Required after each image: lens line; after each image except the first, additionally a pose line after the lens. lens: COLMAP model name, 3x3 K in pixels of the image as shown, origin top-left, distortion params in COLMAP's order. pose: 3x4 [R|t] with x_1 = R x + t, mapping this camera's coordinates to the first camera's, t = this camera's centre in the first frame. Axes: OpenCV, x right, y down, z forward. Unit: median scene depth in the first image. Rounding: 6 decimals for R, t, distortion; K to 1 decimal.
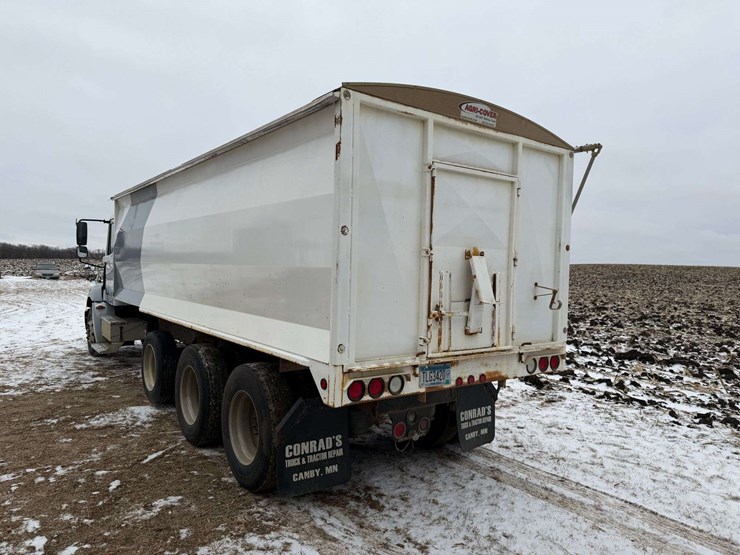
lens RADIAL K [[521.5, 0, 366.1], [0, 521.5, 272.6], [0, 0, 1]] dist [0.079148, -0.099919]
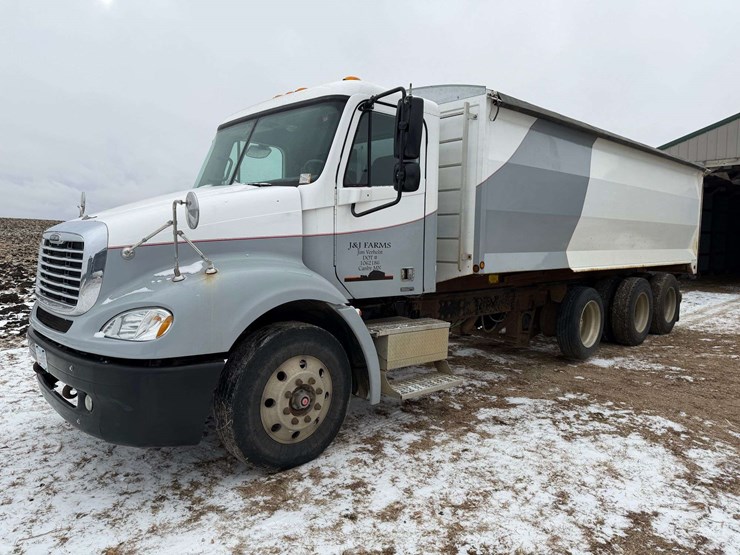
lens RADIAL K [[521.5, 0, 366.1], [0, 521.5, 272.6], [0, 0, 1]] dist [0.079148, -0.099919]
pose [[-0.142007, -0.101898, 0.984607, -1.928398], [-0.018827, 0.994786, 0.100236, -0.005675], [-0.989687, -0.004303, -0.143184, 2.310419]]
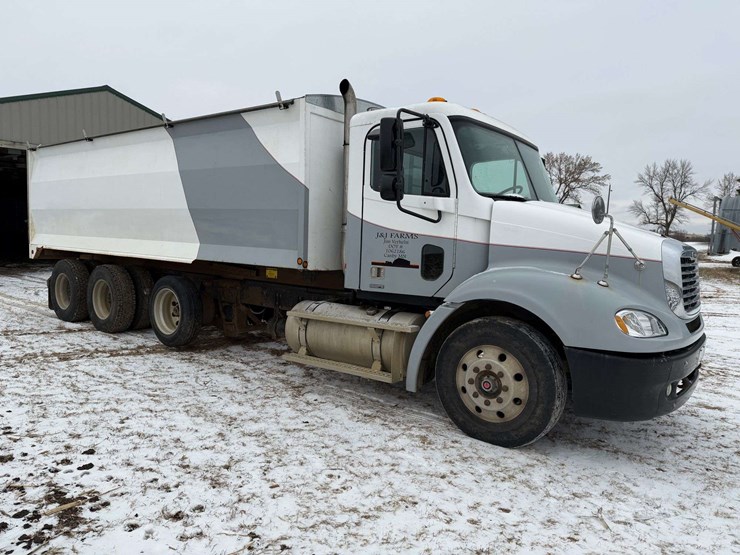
lens RADIAL K [[516.0, 0, 370.0], [0, 516.0, 277.5], [0, 0, 1]] dist [0.130628, -0.164568]
pose [[-0.952139, -0.037282, -0.303384, -0.288984], [-0.062841, 0.995207, 0.074923, 0.036809], [0.299137, 0.090402, -0.949918, 3.350923]]
